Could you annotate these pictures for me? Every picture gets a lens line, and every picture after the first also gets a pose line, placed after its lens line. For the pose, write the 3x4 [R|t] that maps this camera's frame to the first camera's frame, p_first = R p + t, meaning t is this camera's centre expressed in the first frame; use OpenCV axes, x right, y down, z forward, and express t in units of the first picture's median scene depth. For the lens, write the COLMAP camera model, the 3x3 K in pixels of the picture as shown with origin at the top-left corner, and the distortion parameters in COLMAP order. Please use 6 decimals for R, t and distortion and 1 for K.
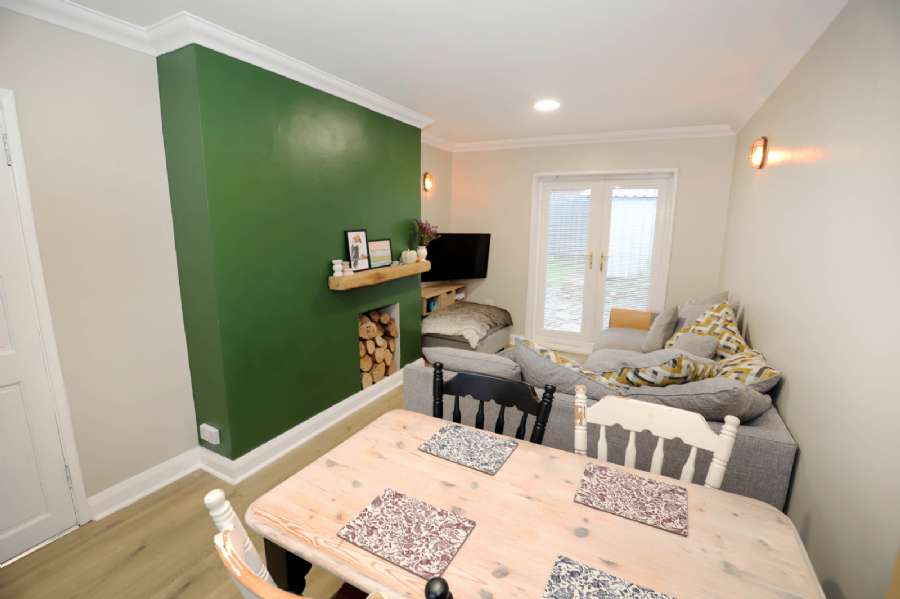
lens RADIAL K [[407.2, 0, 450.4], [0, 407.2, 298.2], [0, 0, 1]] dist [-0.028170, 0.003802]
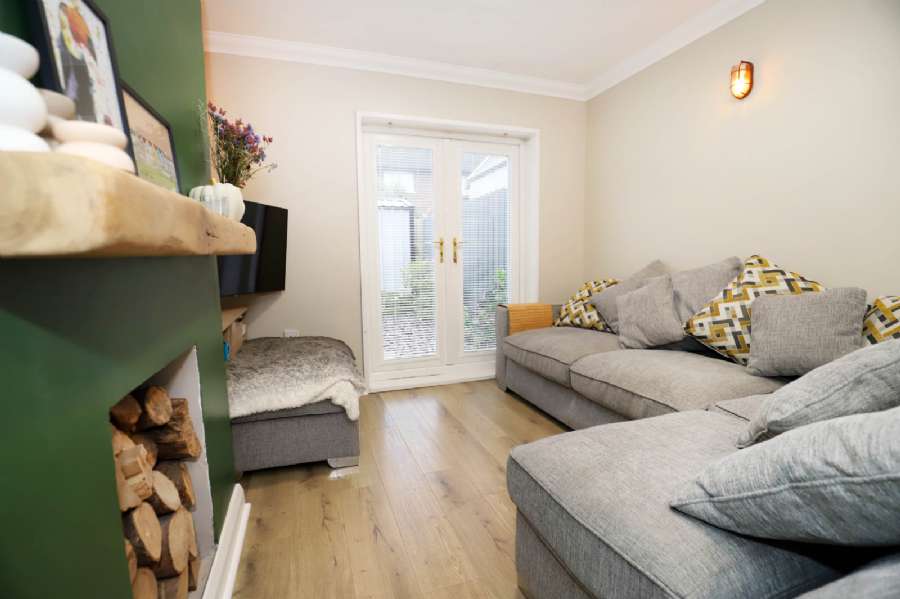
lens RADIAL K [[407.2, 0, 447.7], [0, 407.2, 302.7], [0, 0, 1]] dist [-0.028170, 0.003802]
pose [[0.684140, -0.100454, 0.722399, -0.199637], [0.157188, 0.987501, -0.011545, 0.010427], [-0.712211, 0.121451, 0.691380, 0.576556]]
